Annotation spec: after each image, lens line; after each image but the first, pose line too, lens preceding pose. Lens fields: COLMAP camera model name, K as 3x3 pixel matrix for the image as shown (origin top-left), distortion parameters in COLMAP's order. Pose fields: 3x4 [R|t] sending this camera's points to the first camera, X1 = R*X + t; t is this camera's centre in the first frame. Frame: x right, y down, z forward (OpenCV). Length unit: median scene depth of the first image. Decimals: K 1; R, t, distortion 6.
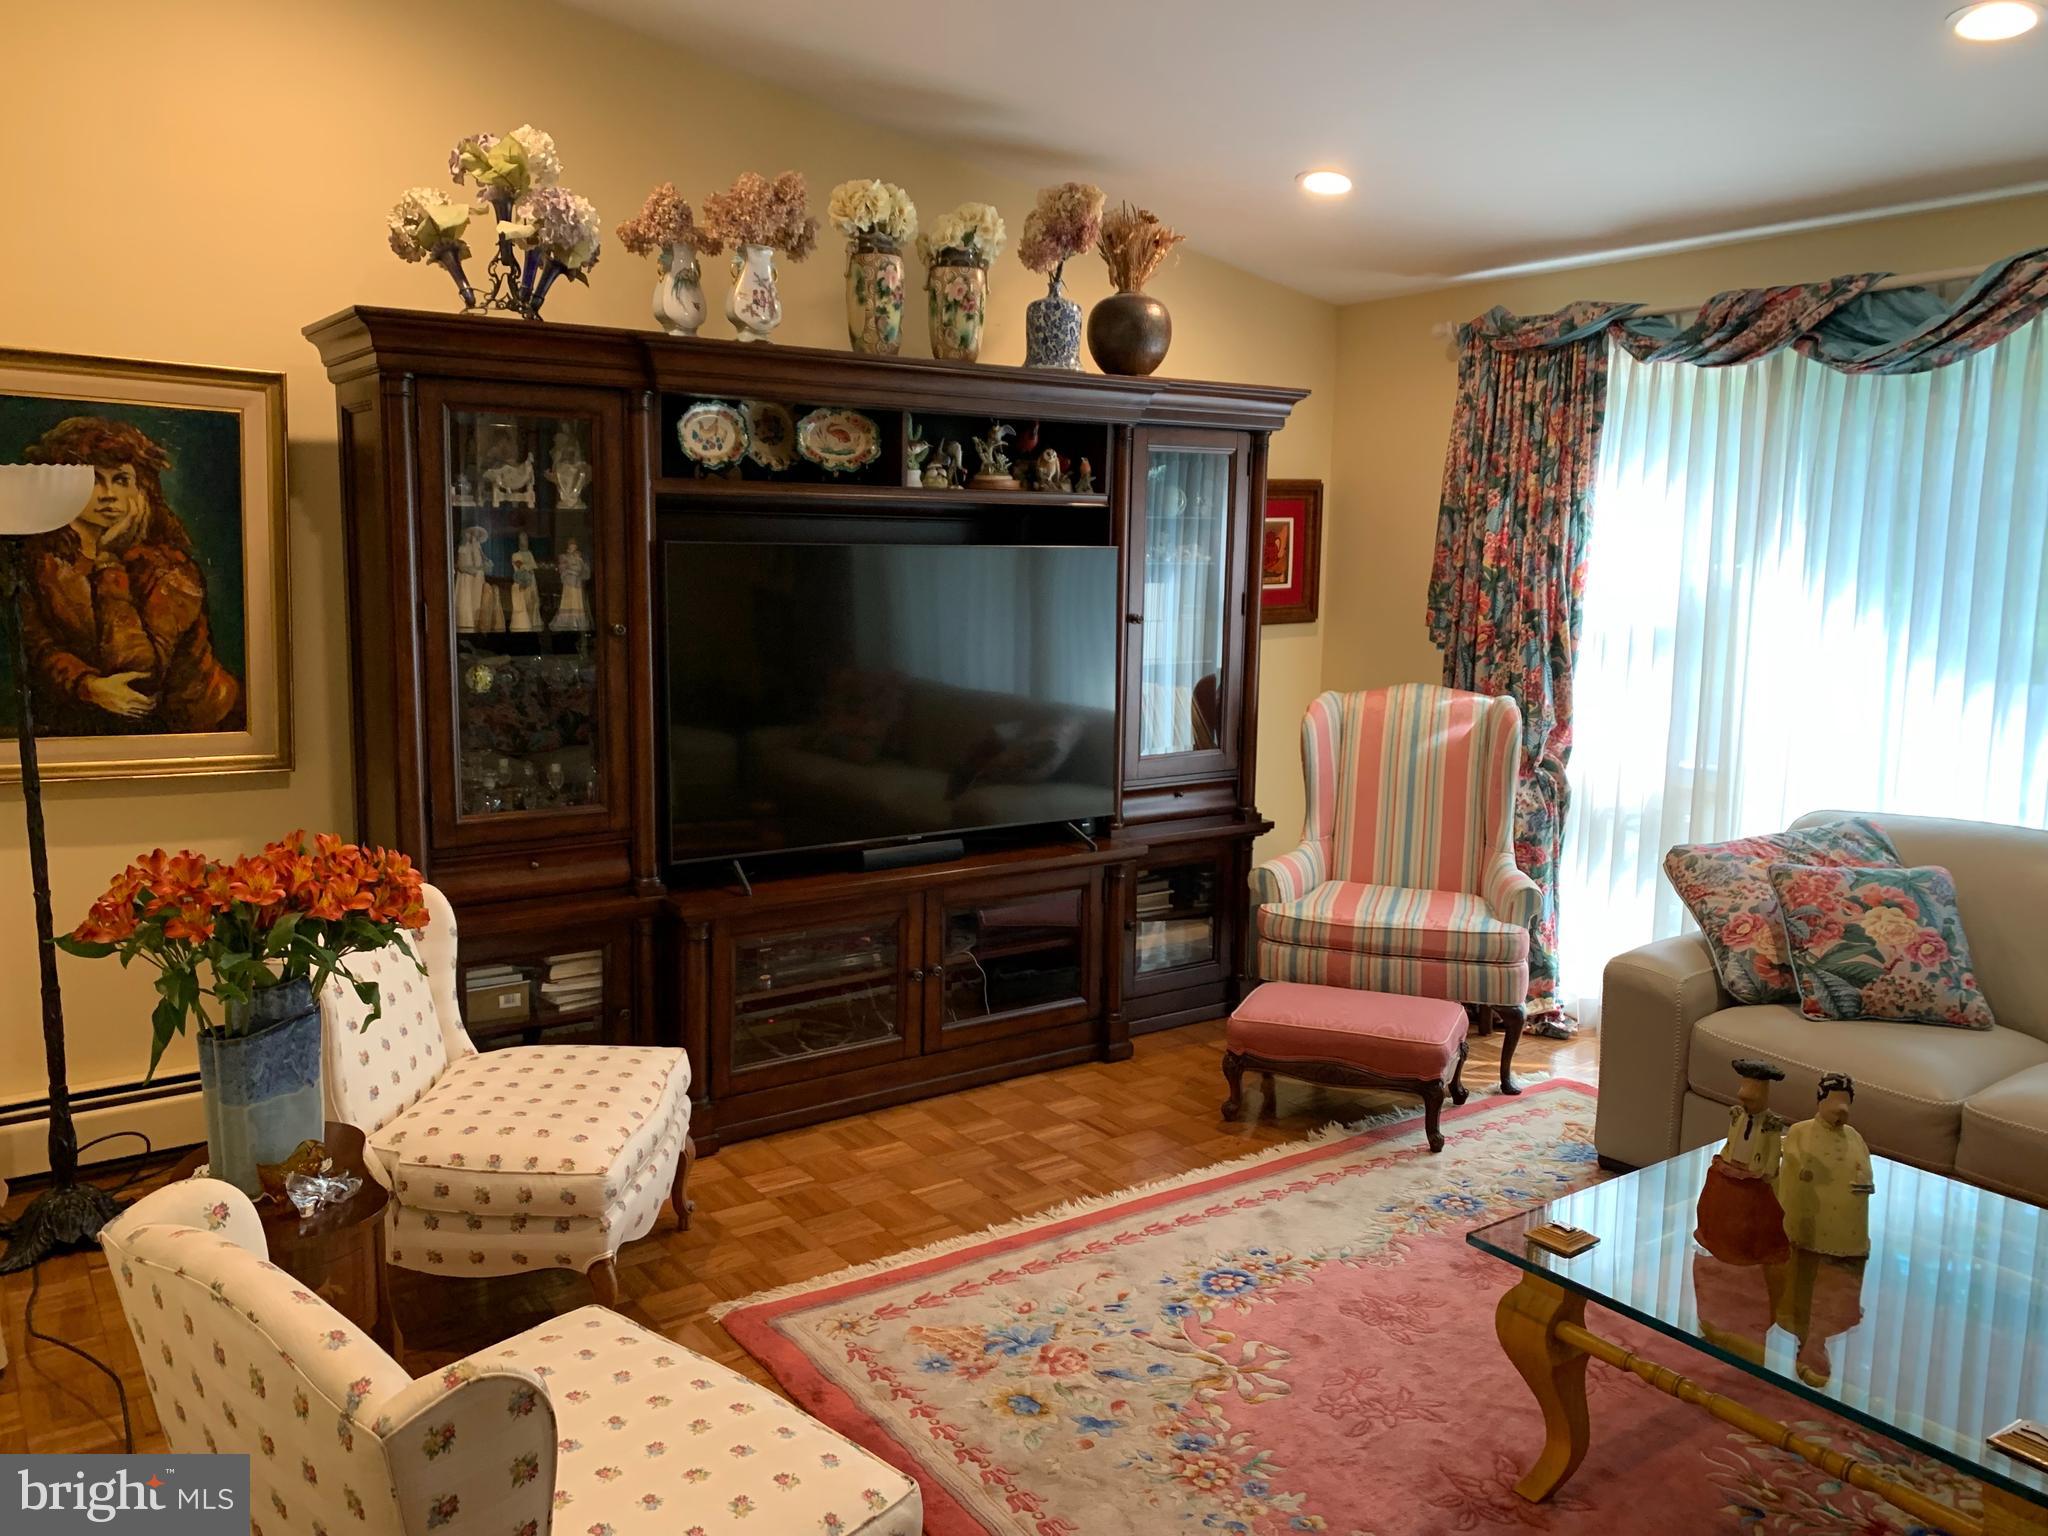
lens RADIAL K [[1552.7, 0, 1009.7], [0, 1552.7, 754.3], [0, 0, 1]] dist [0.014534, -0.035872]
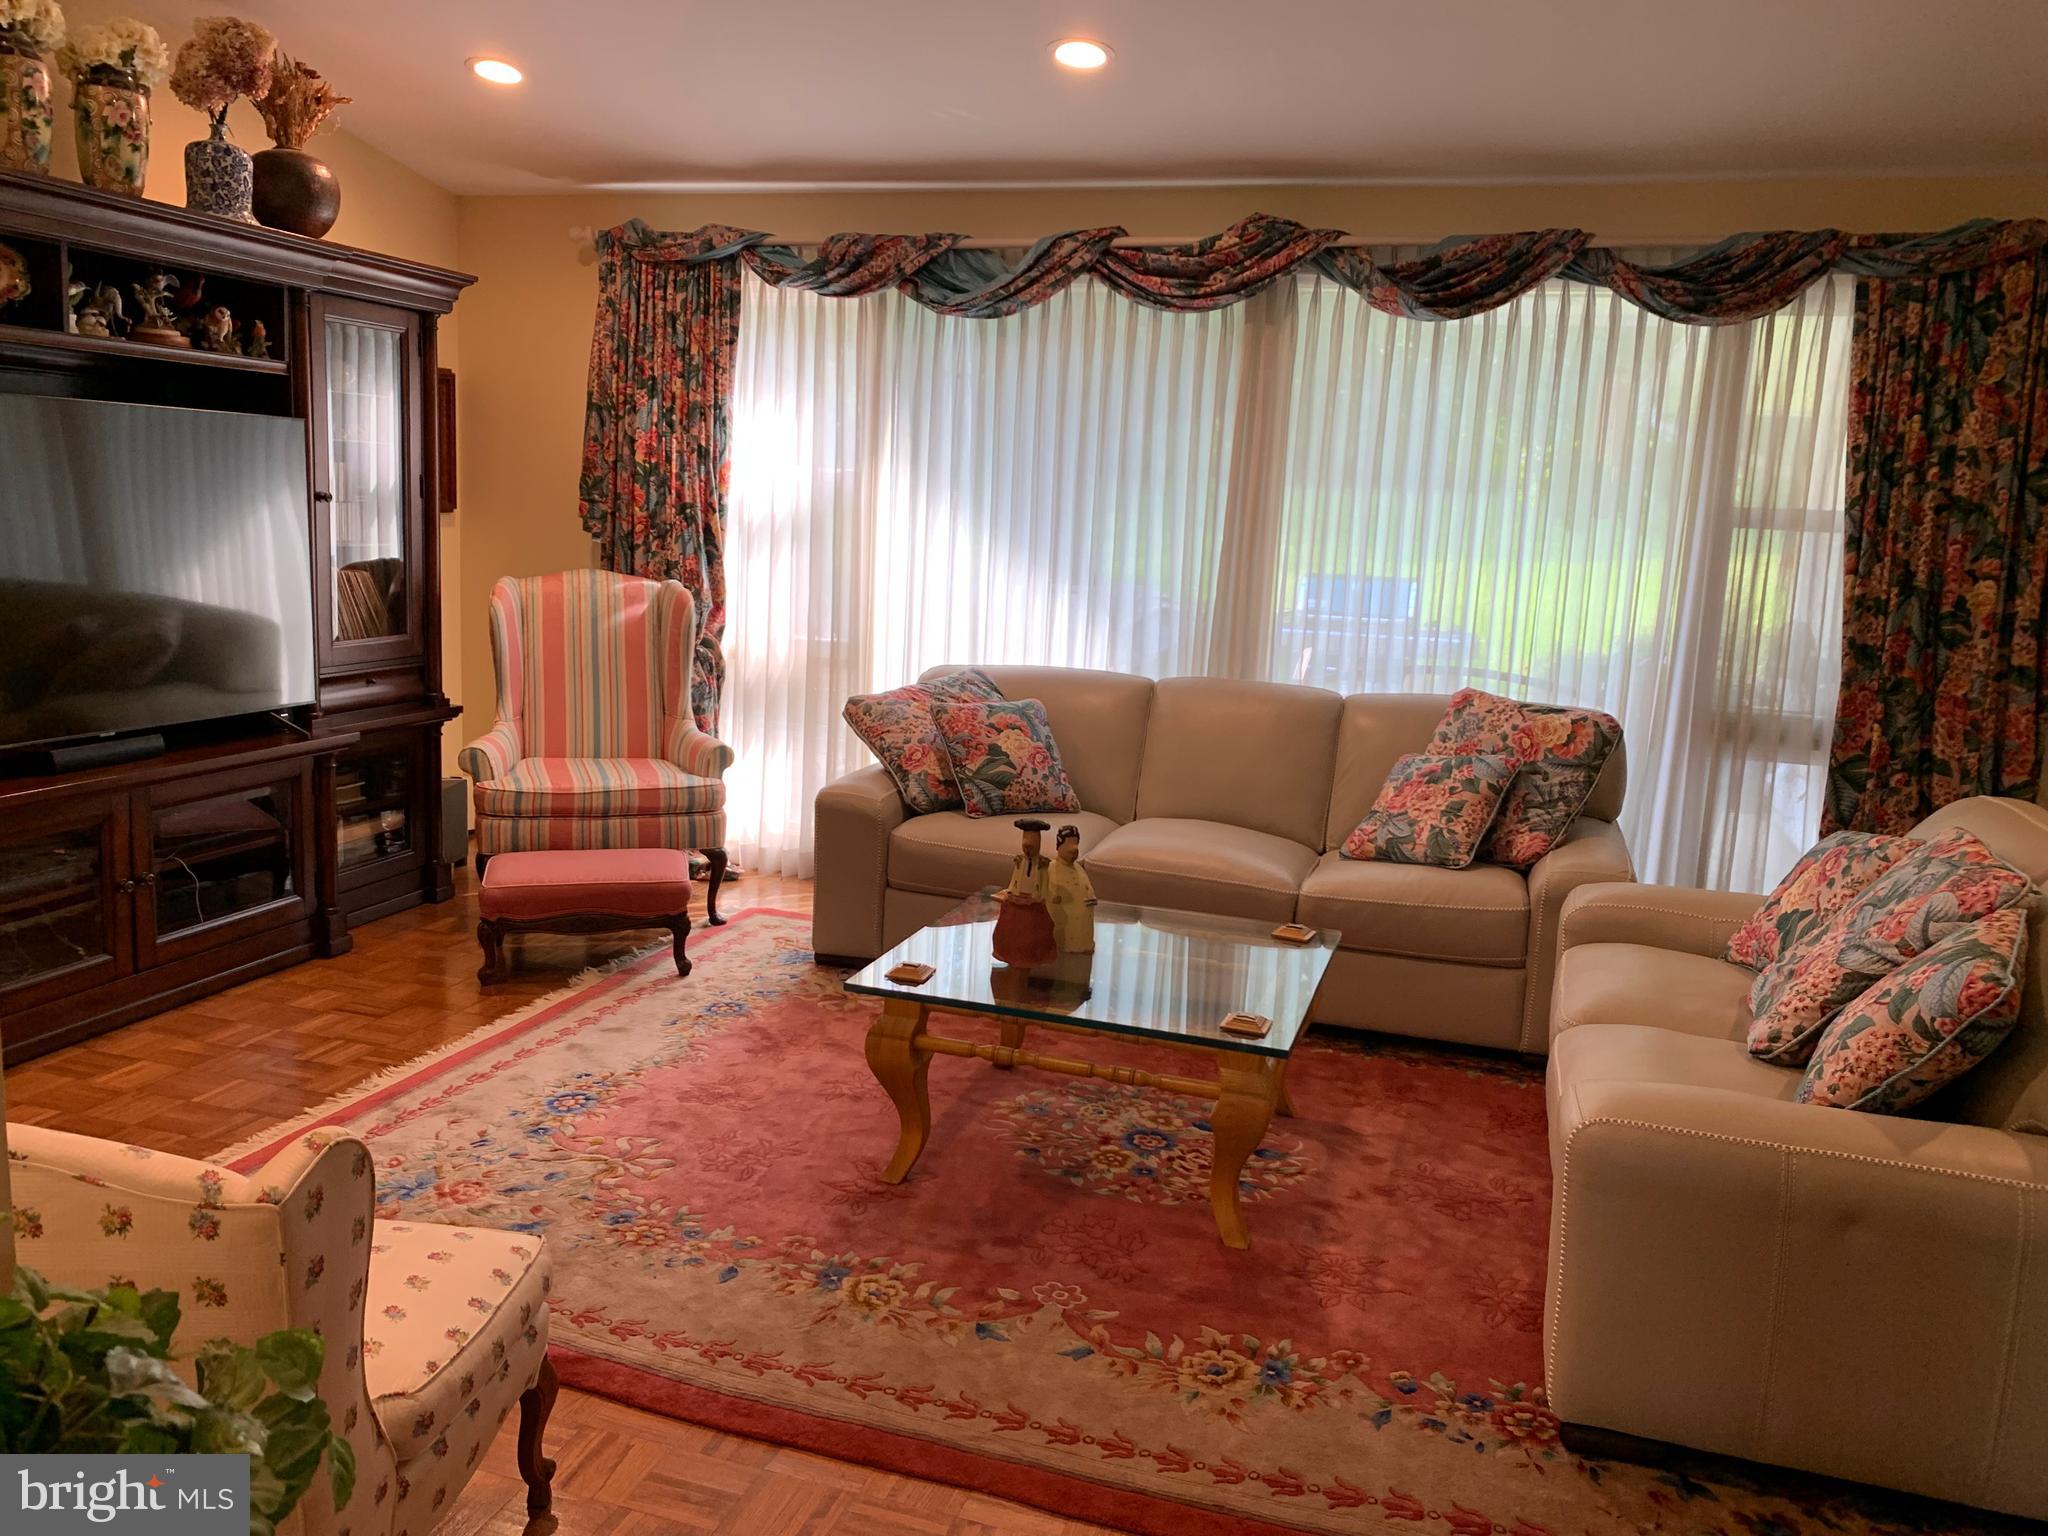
lens RADIAL K [[1552.7, 0, 1025.8], [0, 1552.7, 789.2], [0, 0, 1]] dist [0.014534, -0.035872]
pose [[0.779615, -0.084048, 0.620594, -0.207201], [0.041859, 0.995731, 0.082269, 0.034252], [-0.624859, -0.038161, 0.779804, -0.031161]]
